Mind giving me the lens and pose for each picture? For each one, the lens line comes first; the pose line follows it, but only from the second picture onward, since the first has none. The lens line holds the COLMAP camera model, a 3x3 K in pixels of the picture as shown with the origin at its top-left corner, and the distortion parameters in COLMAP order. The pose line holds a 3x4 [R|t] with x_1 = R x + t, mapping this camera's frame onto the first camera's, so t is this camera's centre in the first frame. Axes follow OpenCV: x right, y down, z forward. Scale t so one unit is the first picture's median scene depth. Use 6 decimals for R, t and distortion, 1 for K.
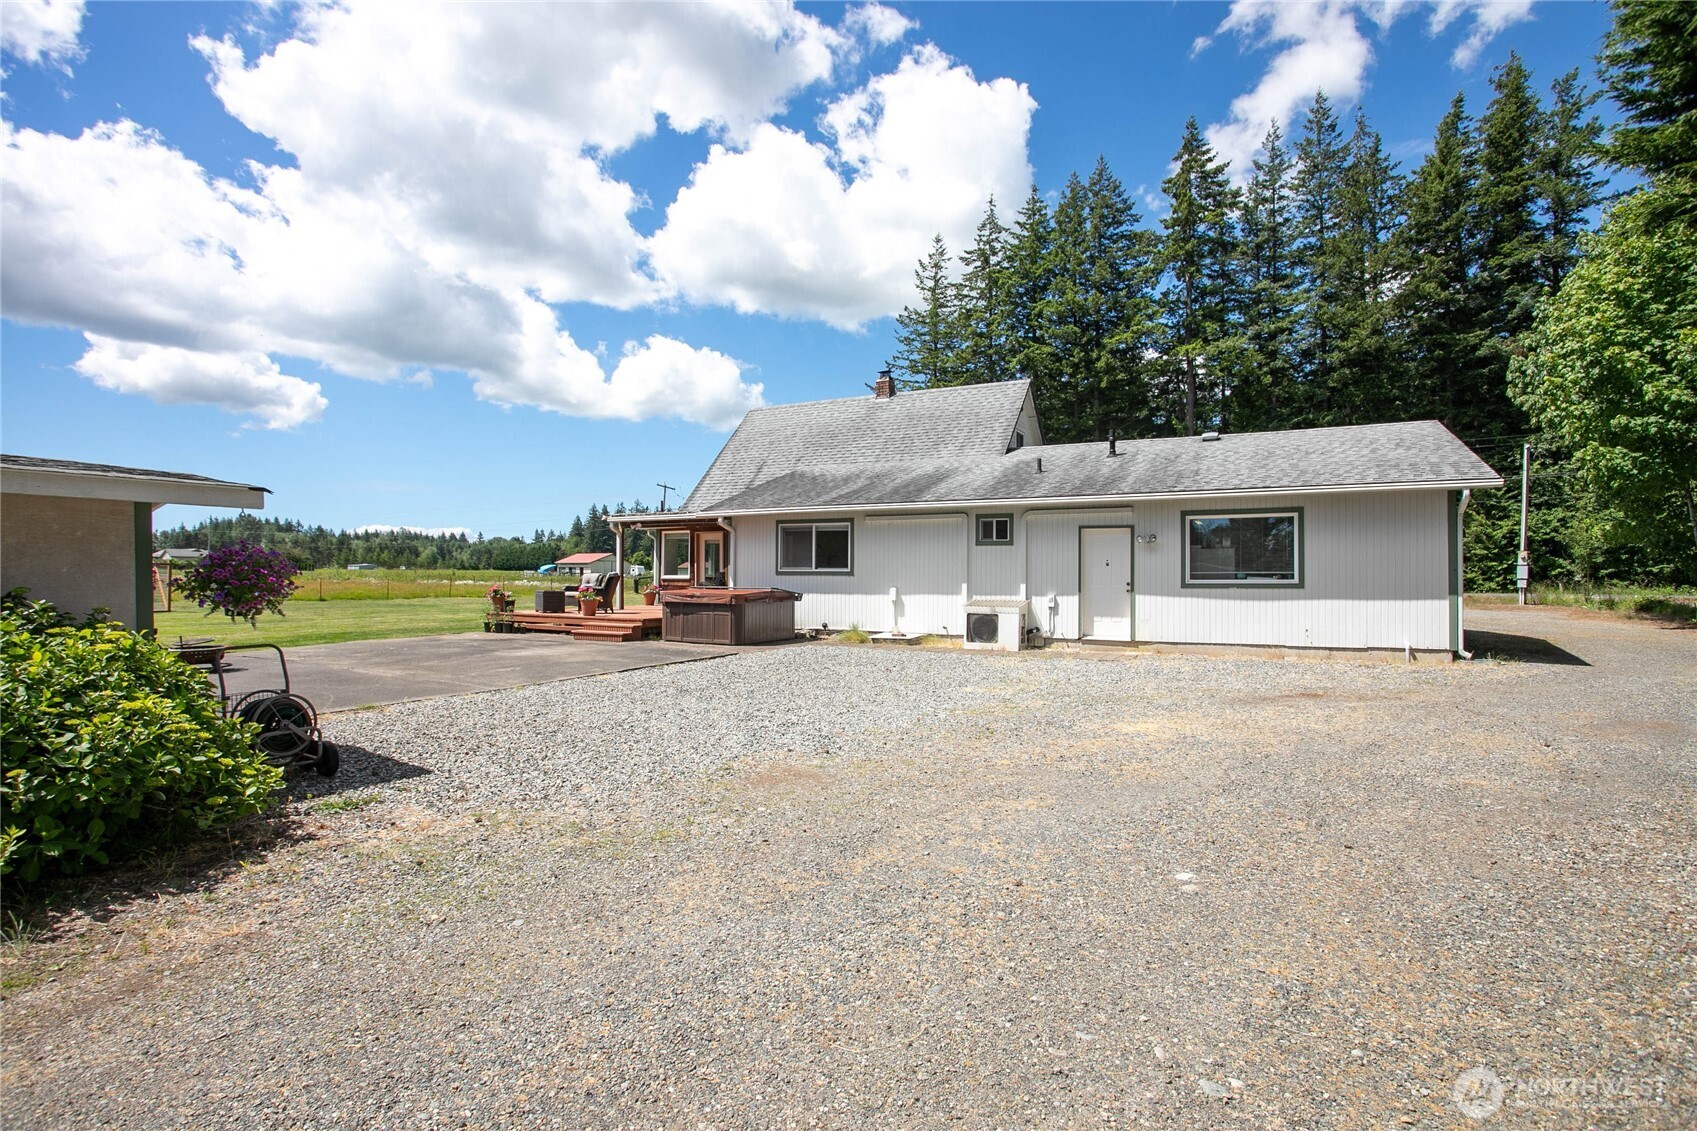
lens RADIAL K [[799.8, 0, 847.2], [0, 799.8, 560.5], [0, 0, 1]] dist [0.001796, -0.000163]
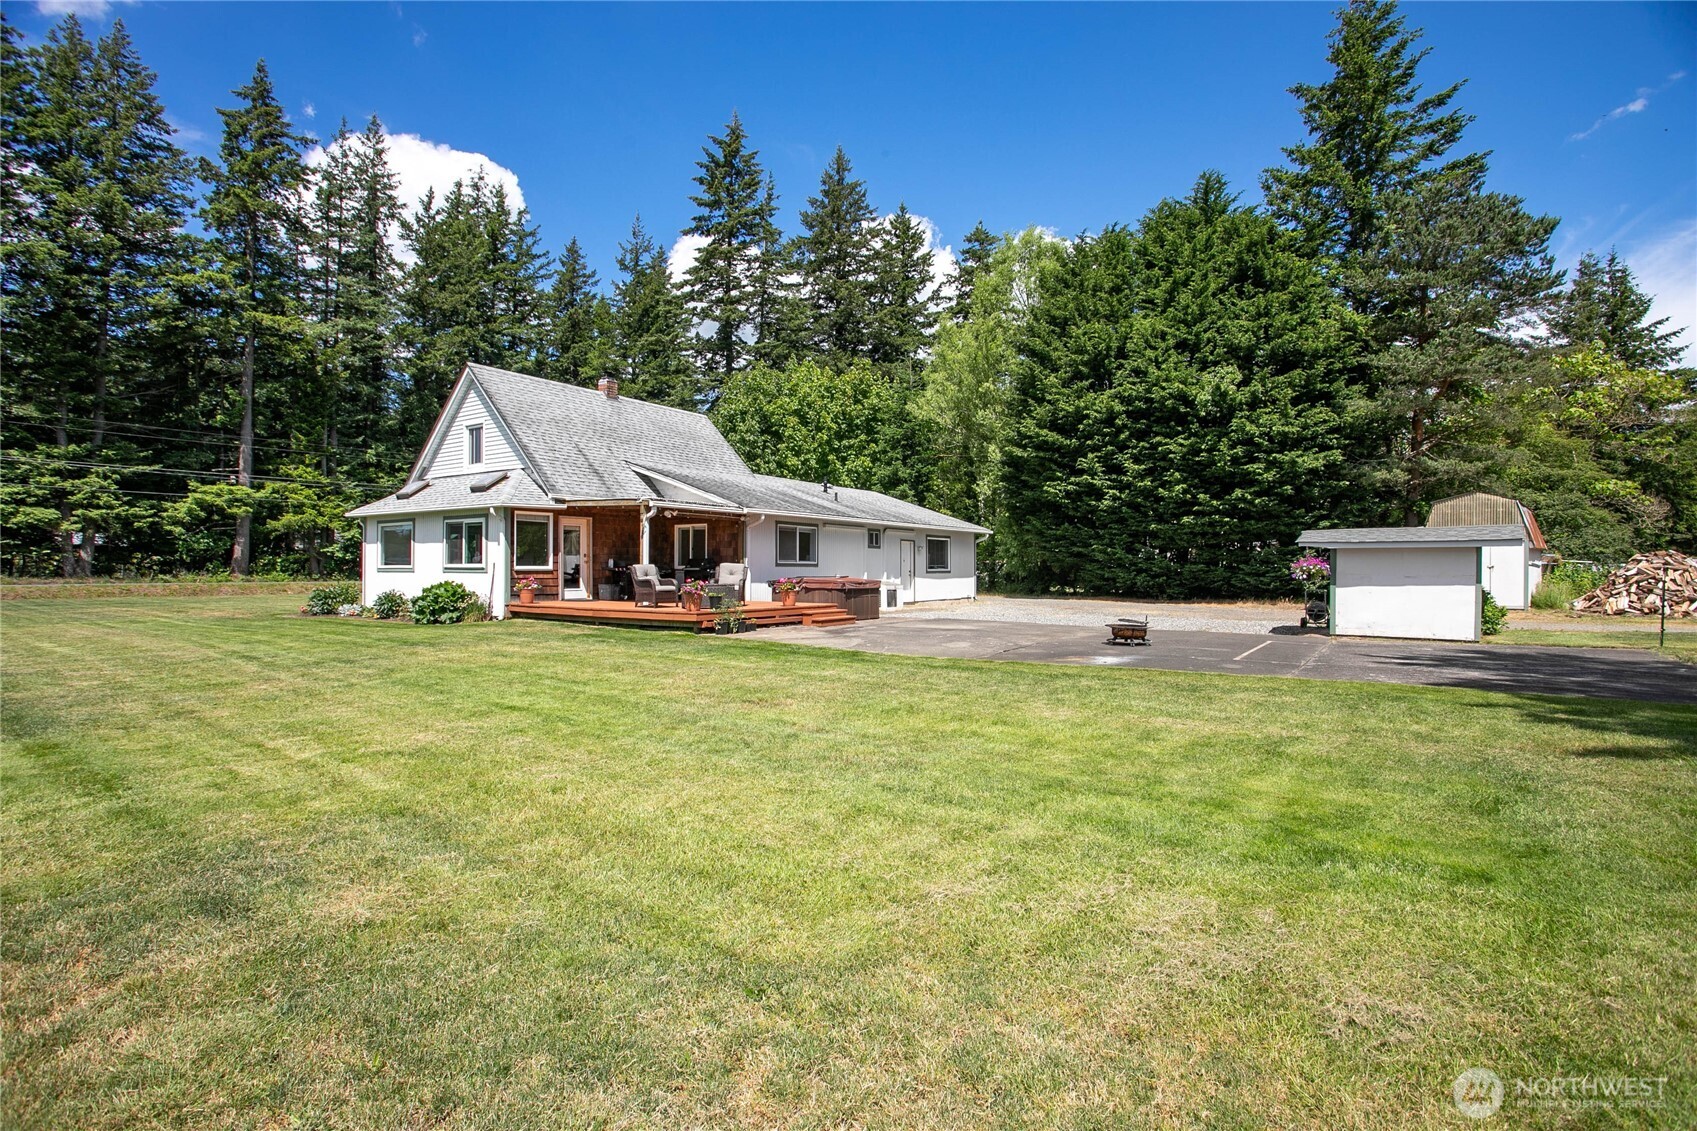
lens RADIAL K [[799.8, 0, 847.5], [0, 799.8, 564.8], [0, 0, 1]] dist [0.001796, -0.000163]
pose [[0.141096, 0.001027, 0.989995, -1.077120], [-0.022507, 0.999744, 0.002170, 0.008895], [-0.989740, -0.022588, 0.141083, 0.608648]]
